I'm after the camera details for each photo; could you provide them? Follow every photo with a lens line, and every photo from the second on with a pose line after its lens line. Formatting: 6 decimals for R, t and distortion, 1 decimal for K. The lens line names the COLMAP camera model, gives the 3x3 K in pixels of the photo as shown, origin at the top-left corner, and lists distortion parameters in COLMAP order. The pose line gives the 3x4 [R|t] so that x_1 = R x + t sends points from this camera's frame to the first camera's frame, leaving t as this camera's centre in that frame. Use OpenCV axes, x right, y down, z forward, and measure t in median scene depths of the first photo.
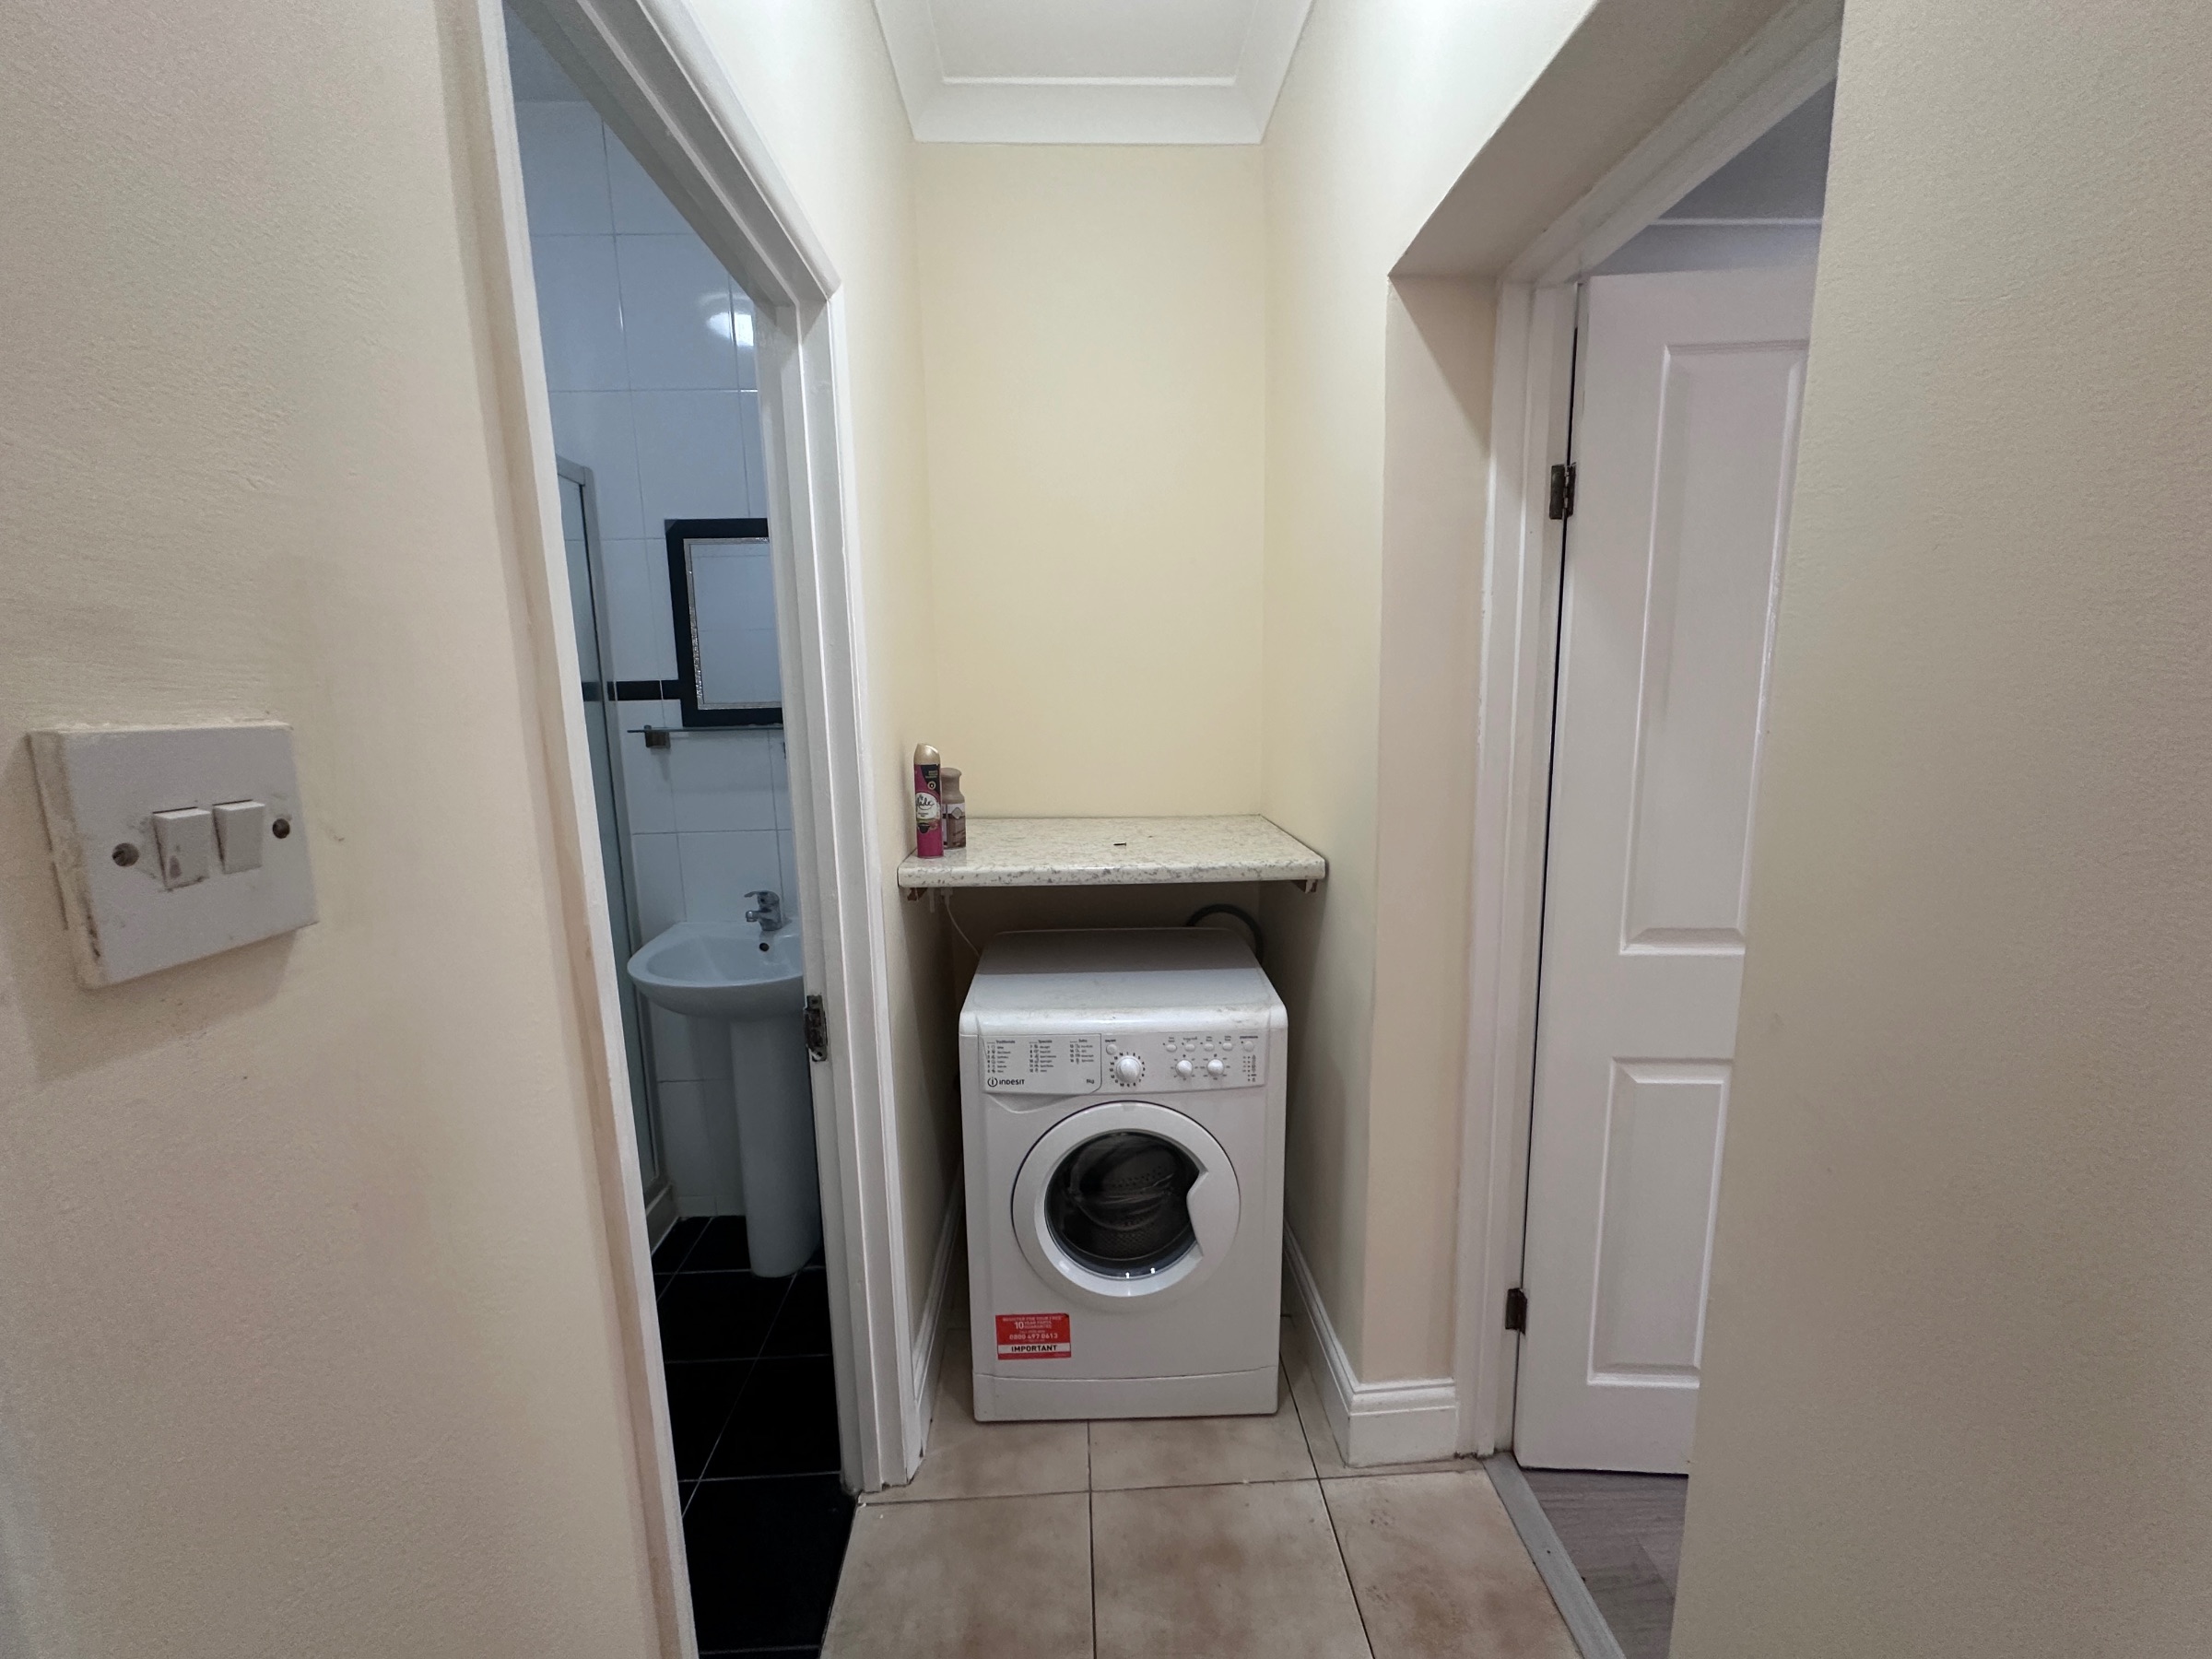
lens RADIAL K [[881.2, 0, 1104.0], [0, 881.2, 833.4], [0, 0, 1]] dist [-0.001681, 0.000245]
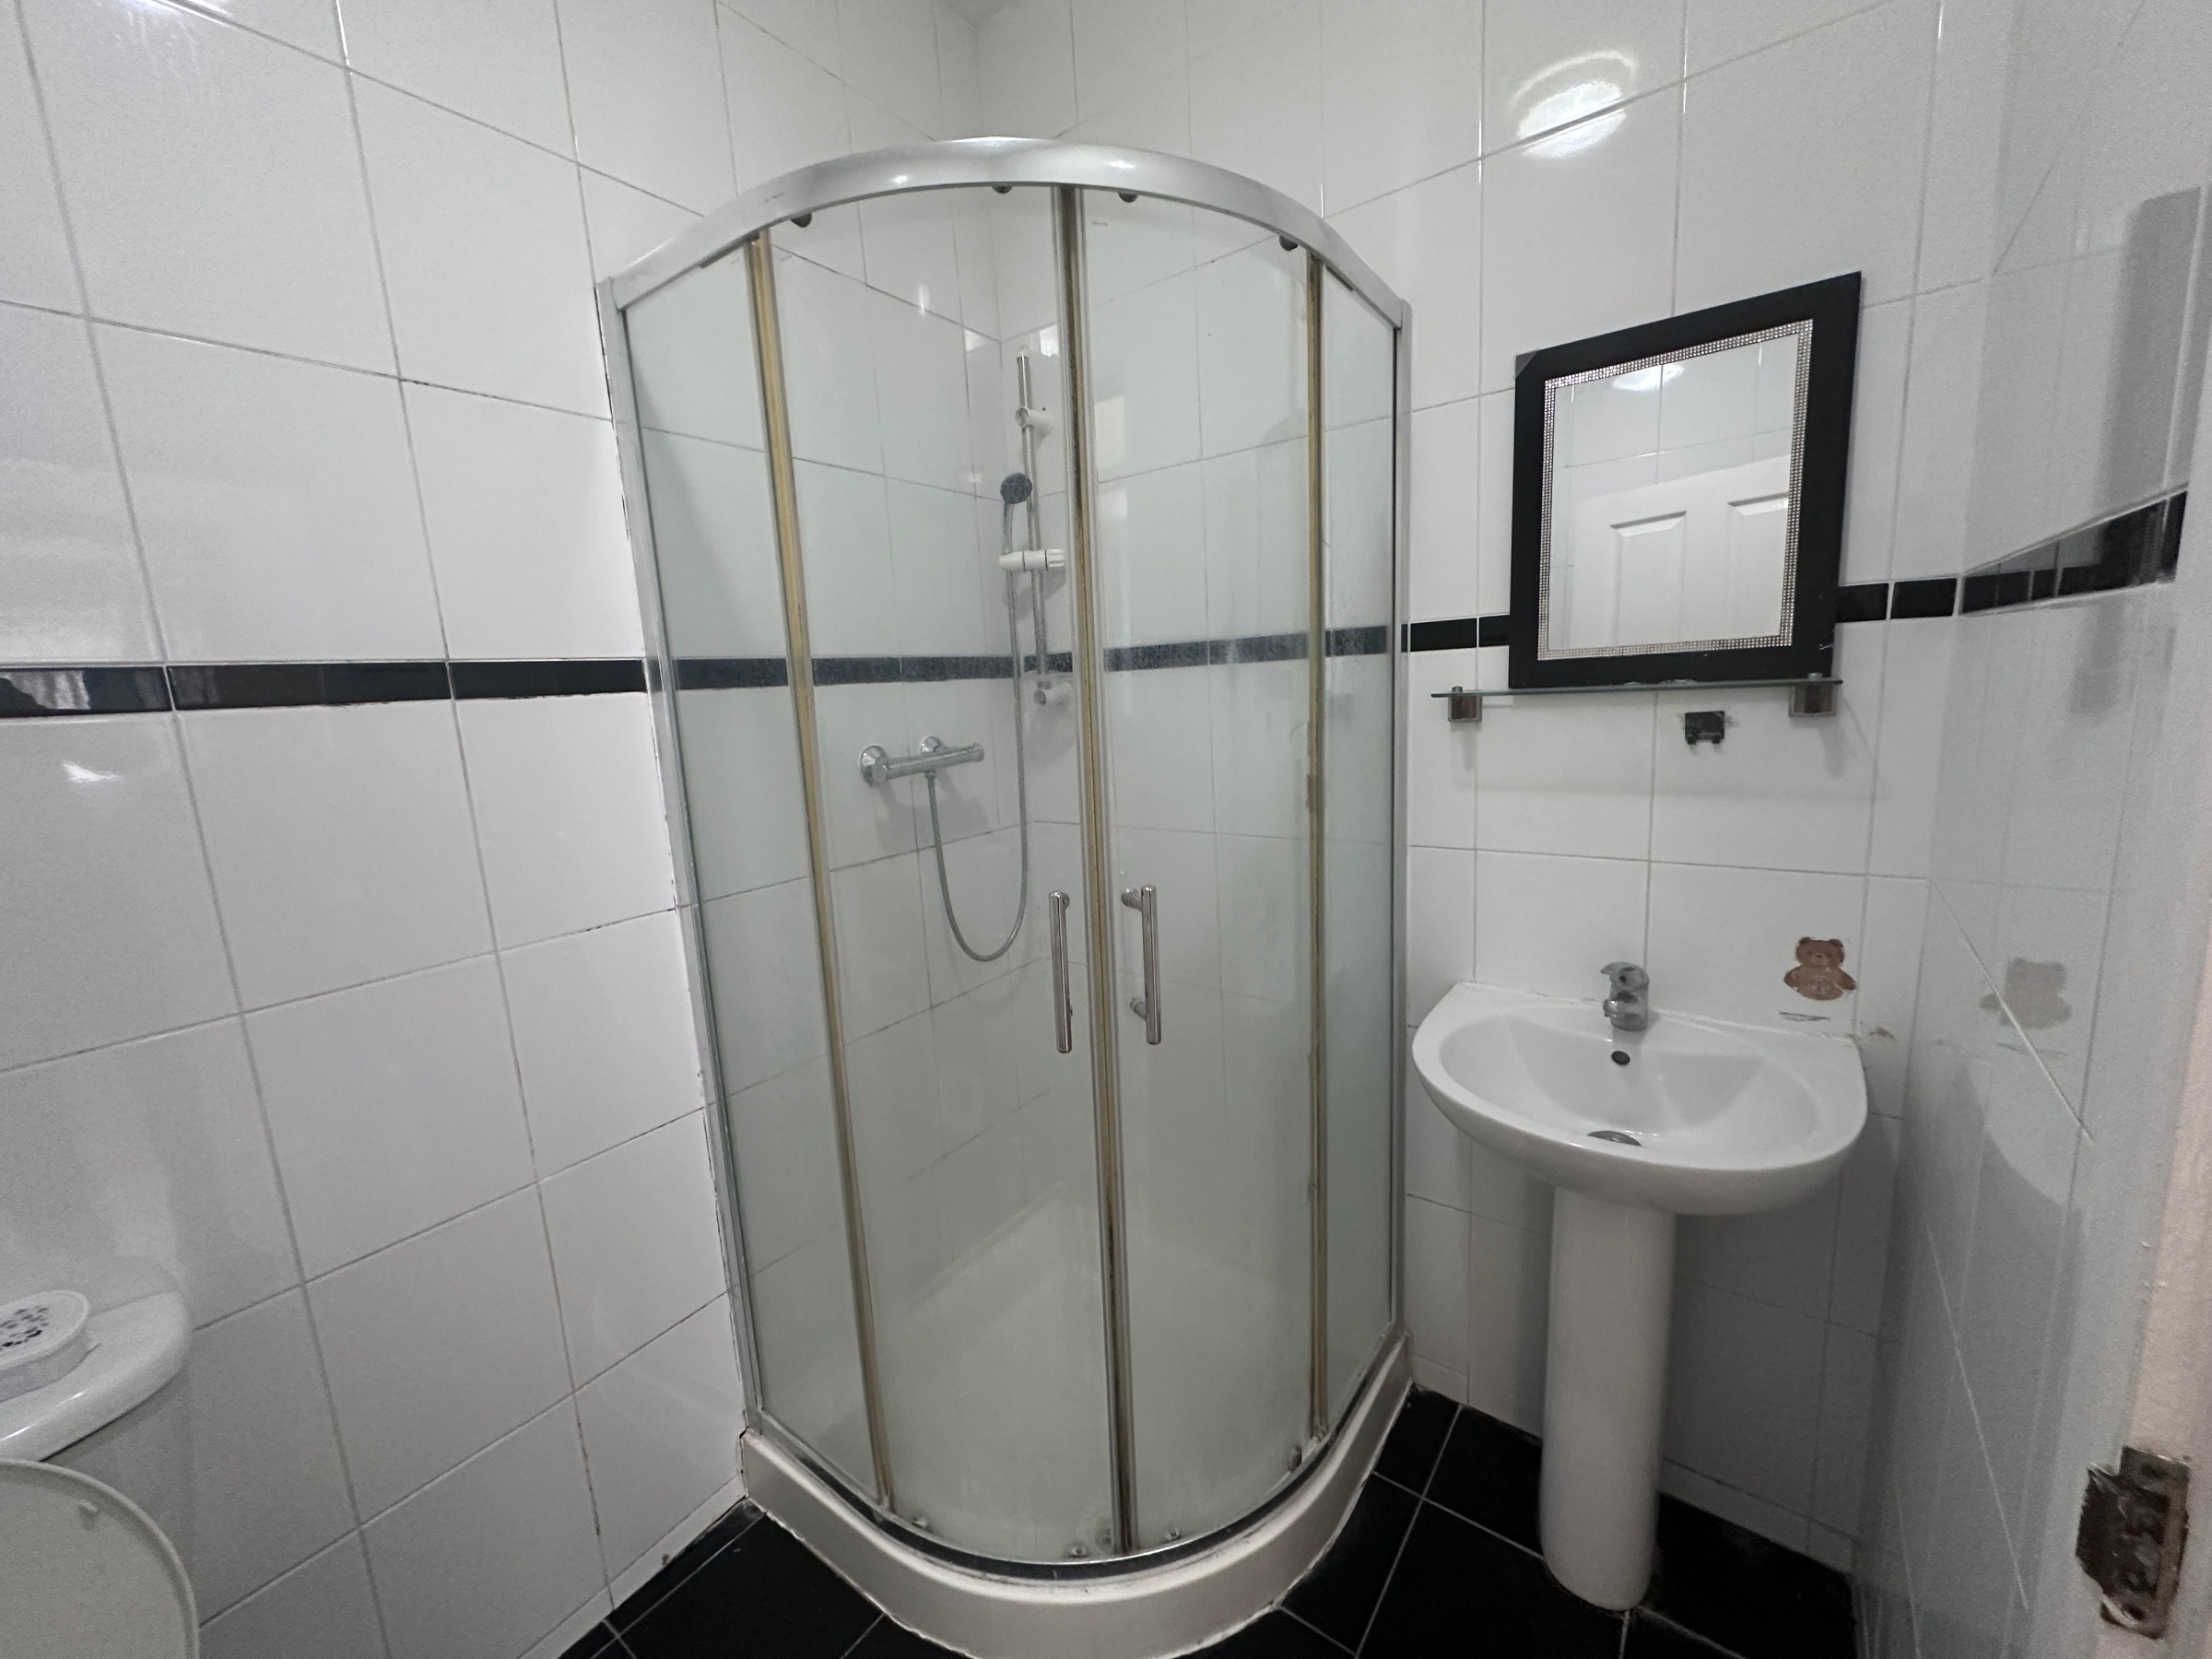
lens RADIAL K [[881.2, 0, 1101.7], [0, 881.2, 829.2], [0, 0, 1]] dist [-0.001681, 0.000245]
pose [[0.772355, 0.083011, -0.629743, -0.295824], [-0.065451, 0.996547, 0.051089, -0.032779], [0.631810, 0.001759, 0.775122, 0.320021]]
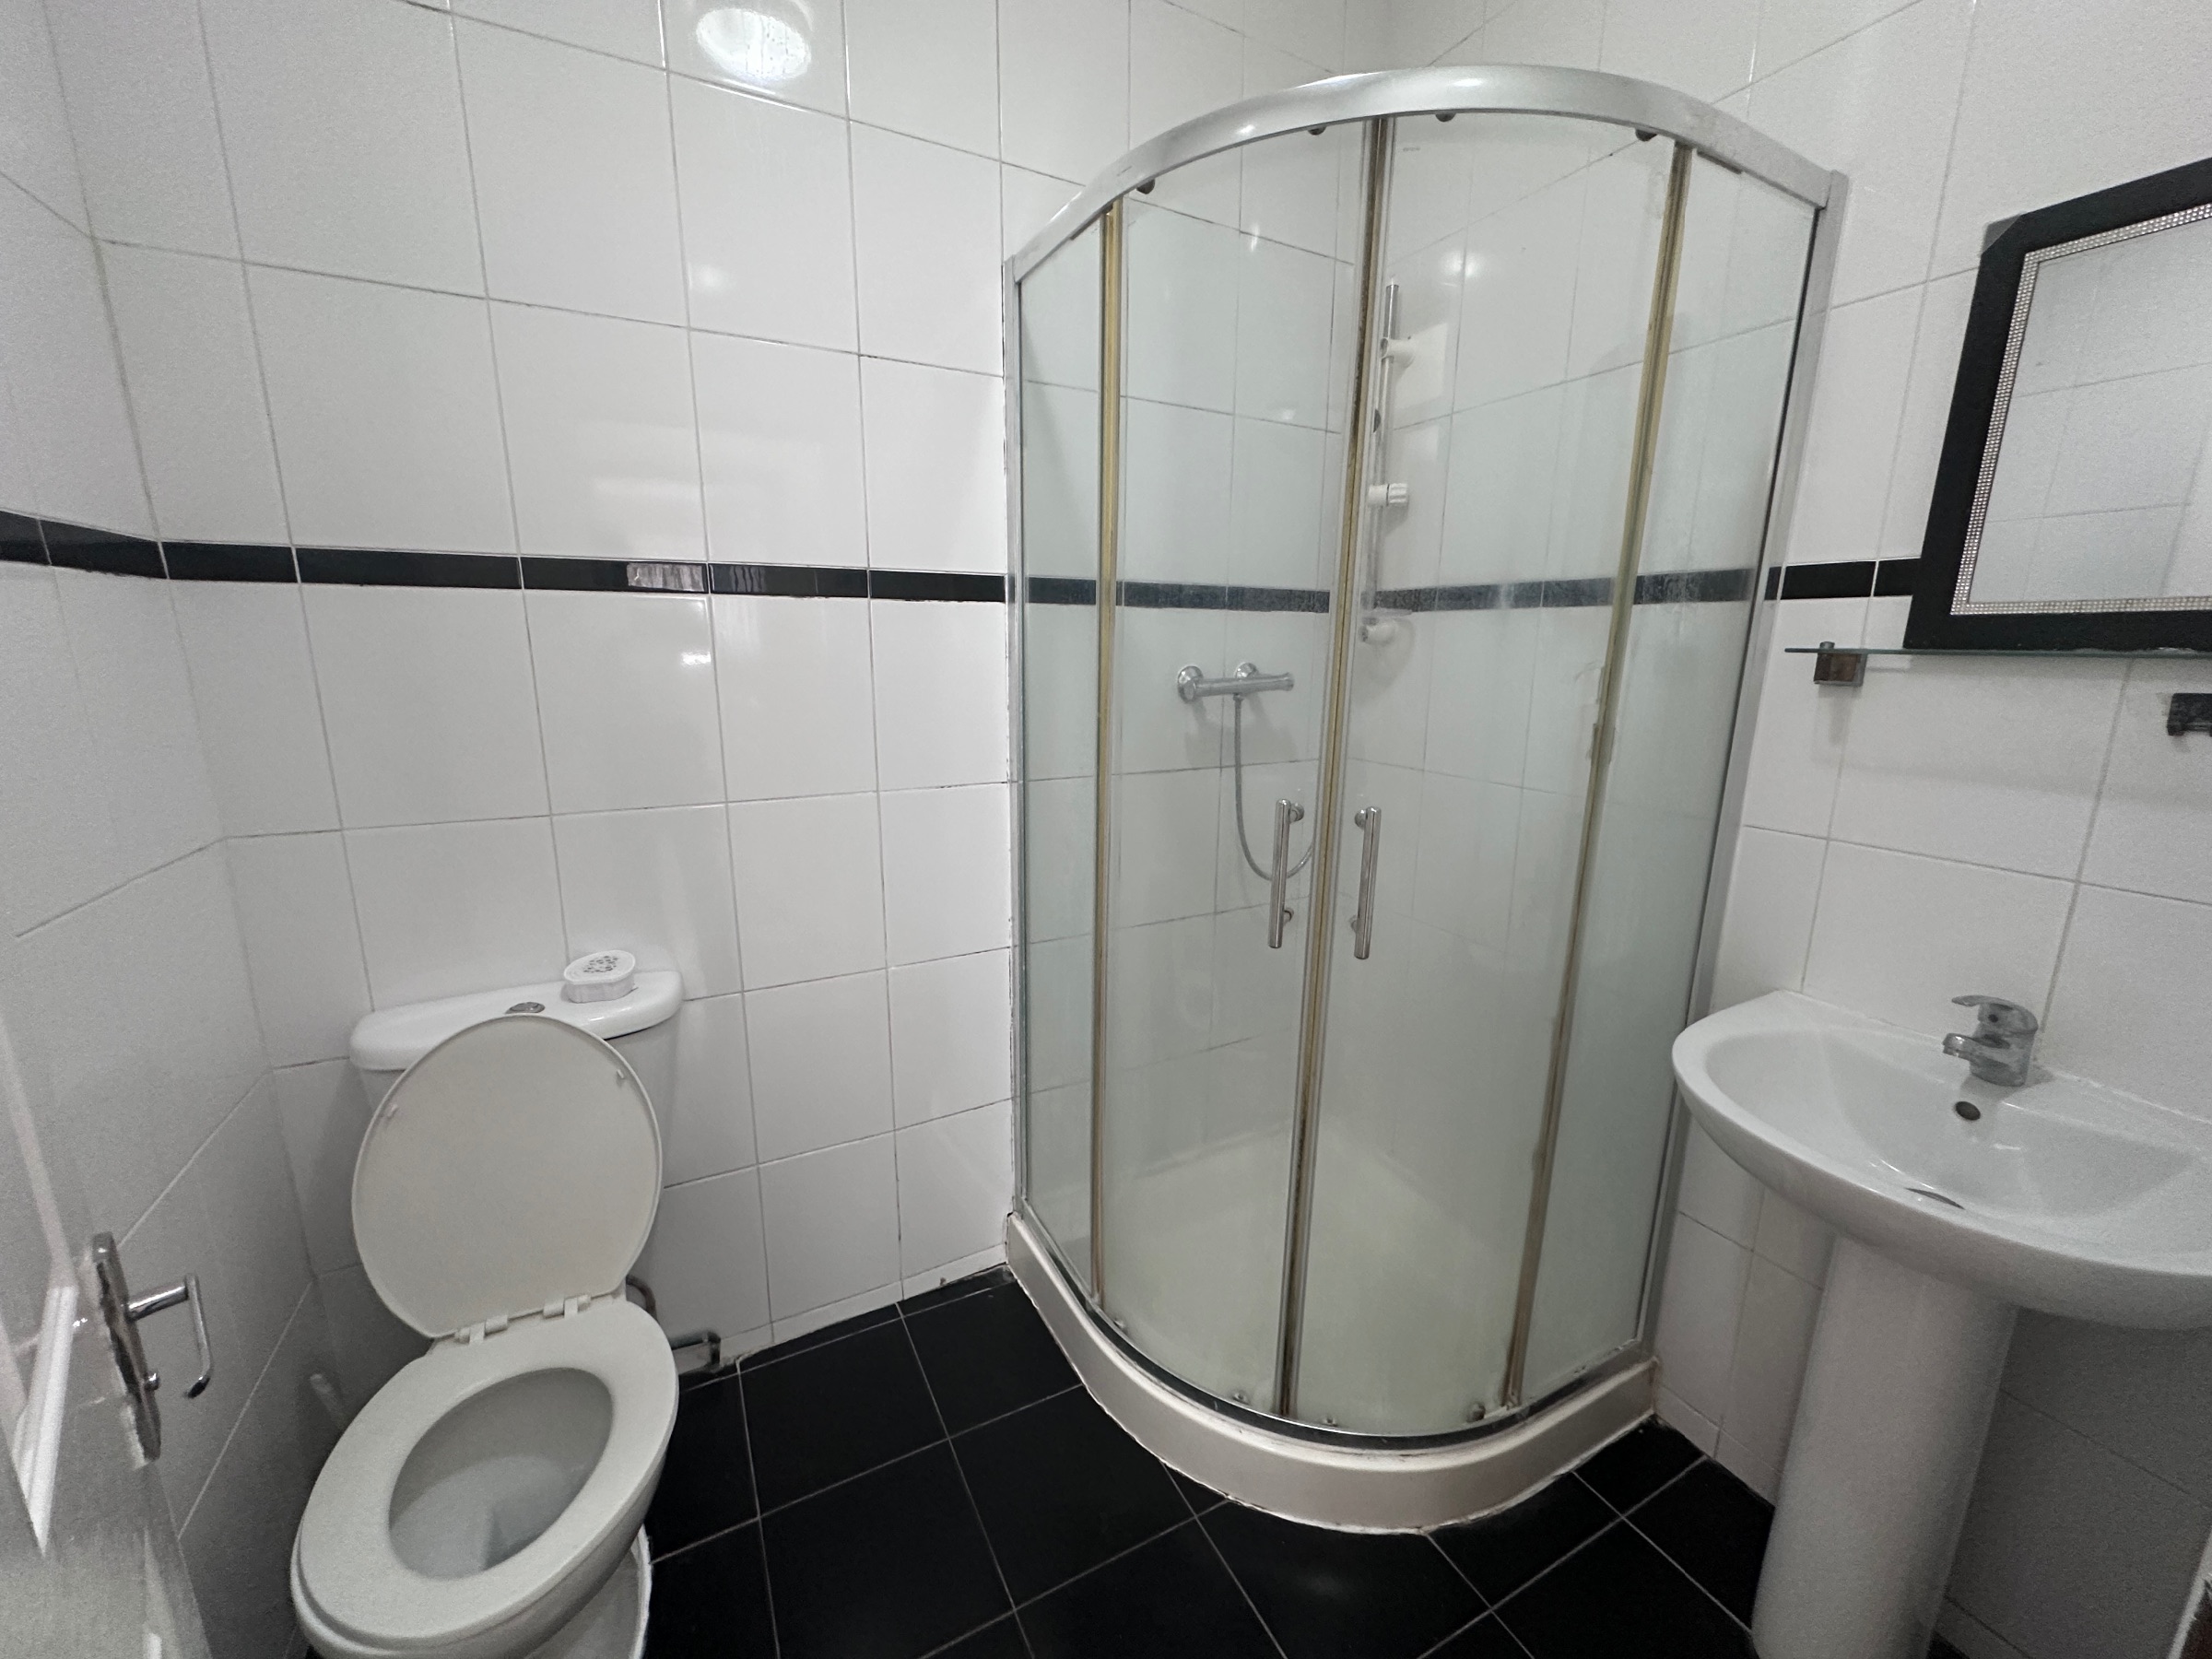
lens RADIAL K [[881.2, 0, 1105.2], [0, 881.2, 829.2], [0, 0, 1]] dist [-0.001681, 0.000245]
pose [[0.420593, 0.213782, -0.881702, -0.192706], [-0.164566, 0.973697, 0.157586, -0.020342], [0.892199, 0.078818, 0.444711, 0.351535]]
